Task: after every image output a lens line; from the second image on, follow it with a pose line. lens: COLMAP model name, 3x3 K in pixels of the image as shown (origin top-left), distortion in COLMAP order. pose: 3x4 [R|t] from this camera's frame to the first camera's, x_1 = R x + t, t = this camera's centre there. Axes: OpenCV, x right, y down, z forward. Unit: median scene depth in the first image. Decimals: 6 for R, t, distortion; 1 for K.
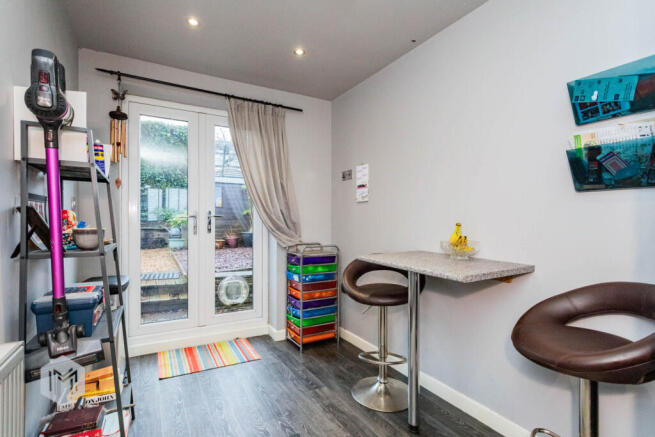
lens RADIAL K [[310.5, 0, 325.0], [0, 310.5, 214.4], [0, 0, 1]] dist [-0.000143, 0.000500]
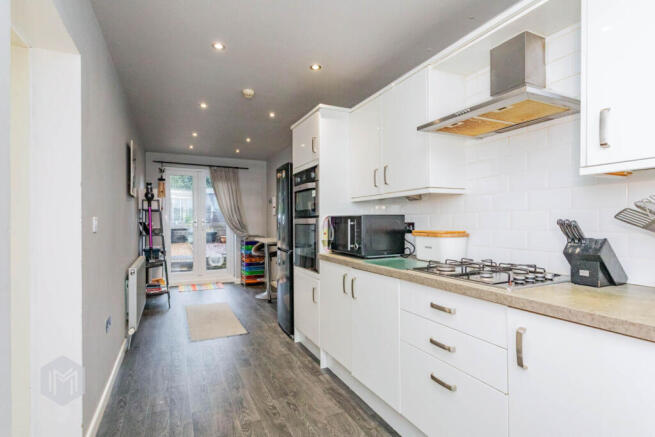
lens RADIAL K [[310.5, 0, 328.1], [0, 310.5, 224.8], [0, 0, 1]] dist [-0.000143, 0.000500]
pose [[0.997559, -0.004034, -0.069706, 0.575137], [0.004084, 0.999991, 0.000575, 0.024506], [0.069703, -0.000858, 0.997567, -0.956396]]
